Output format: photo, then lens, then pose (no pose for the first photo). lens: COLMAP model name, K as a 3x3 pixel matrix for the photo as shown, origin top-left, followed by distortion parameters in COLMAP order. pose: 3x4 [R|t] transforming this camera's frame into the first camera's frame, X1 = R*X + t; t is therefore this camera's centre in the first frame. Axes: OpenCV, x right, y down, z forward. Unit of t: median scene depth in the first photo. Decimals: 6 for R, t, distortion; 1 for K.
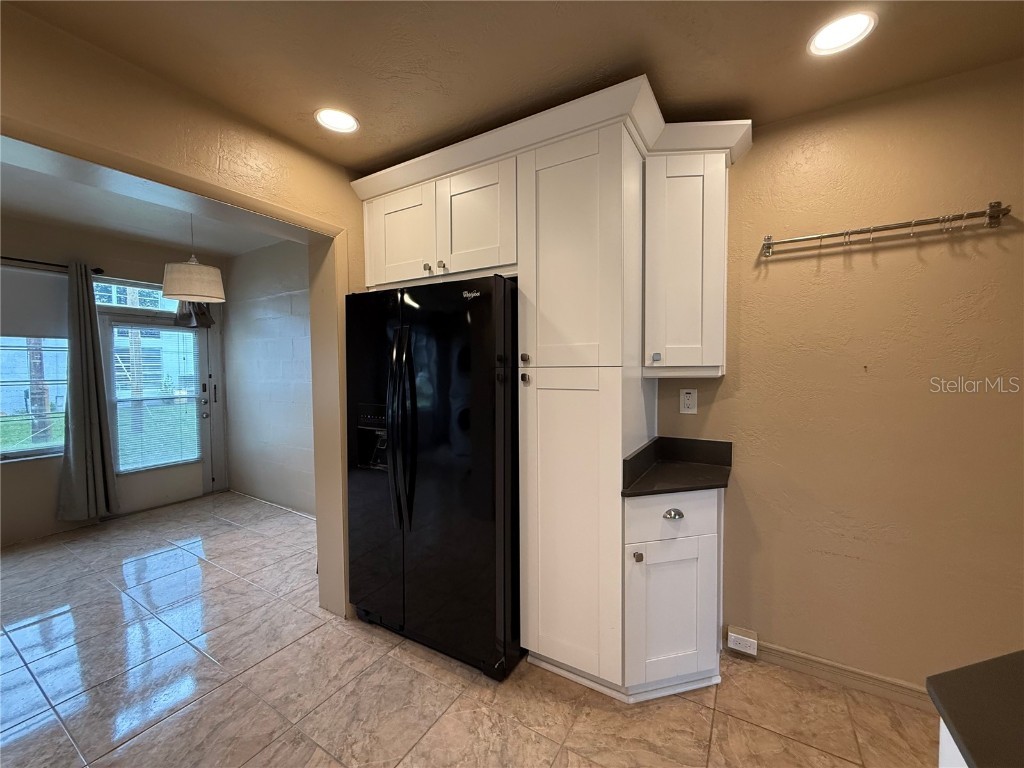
lens RADIAL K [[406.8, 0, 509.5], [0, 406.8, 383.9], [0, 0, 1]] dist [-0.000779, 0.000211]
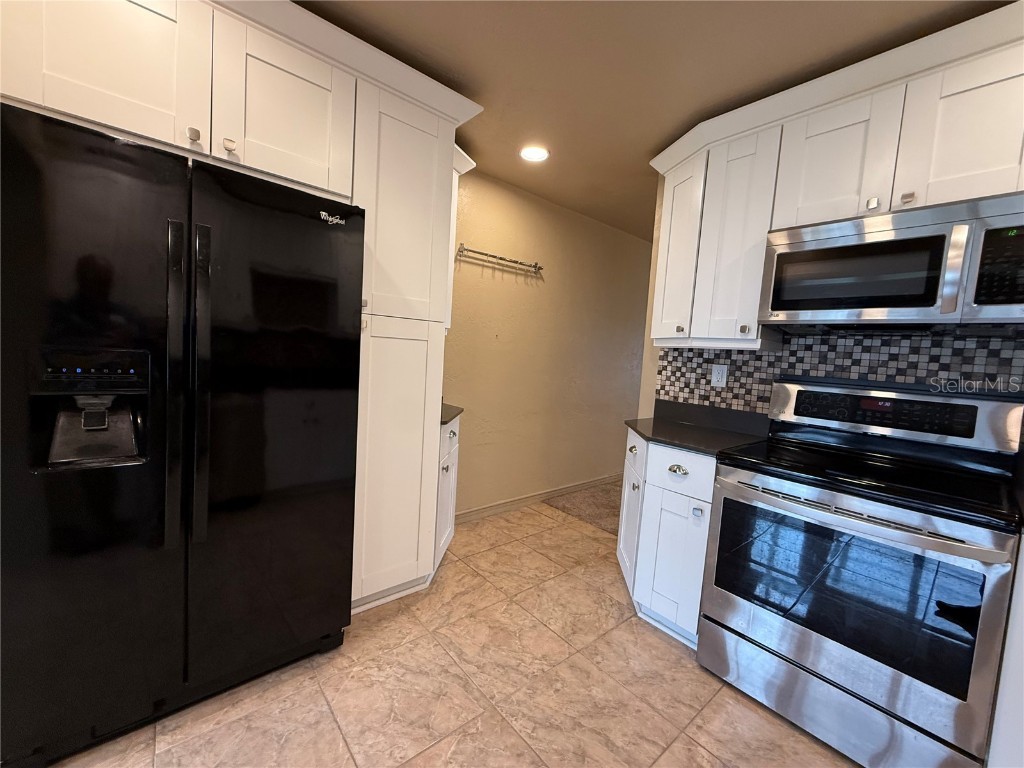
lens RADIAL K [[406.8, 0, 508.3], [0, 406.8, 383.4], [0, 0, 1]] dist [-0.000779, 0.000211]
pose [[0.317937, -0.045835, 0.947003, -0.810776], [-0.025053, 0.998076, 0.056718, 0.065856], [-0.947781, -0.041758, 0.316177, 0.380318]]
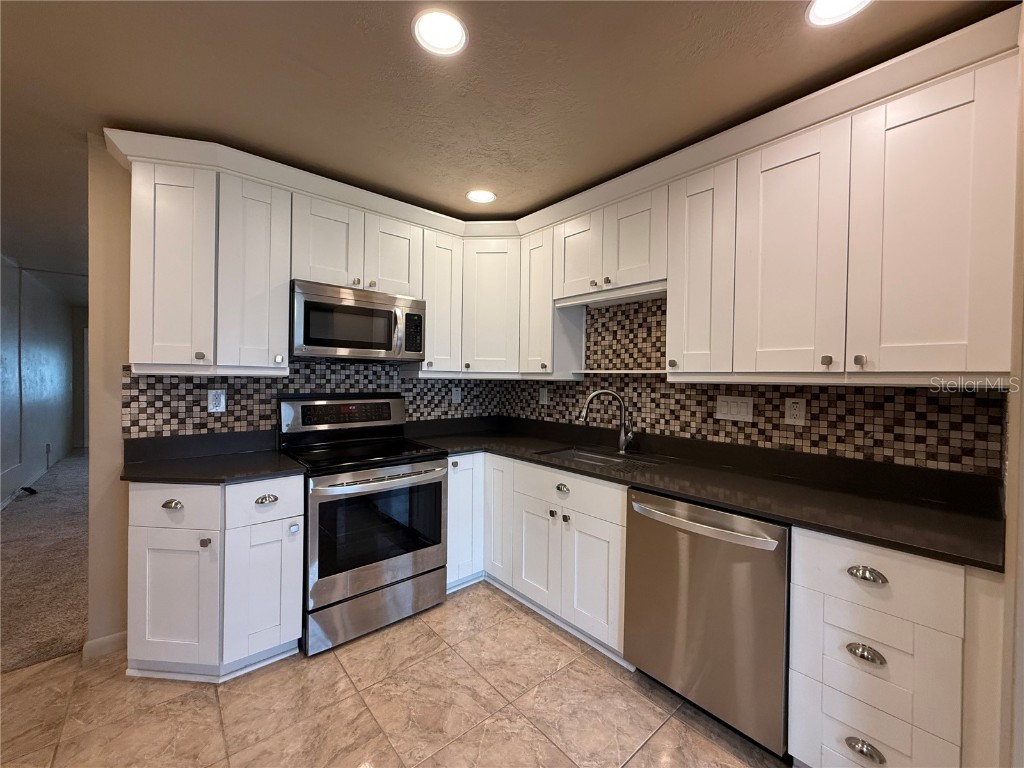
lens RADIAL K [[406.8, 0, 509.9], [0, 406.8, 382.5], [0, 0, 1]] dist [-0.000779, 0.000211]
pose [[-0.951062, -0.010881, 0.308808, -0.618332], [0.005416, 0.998639, 0.051868, -0.023474], [-0.308953, 0.051002, -0.949709, 1.103186]]
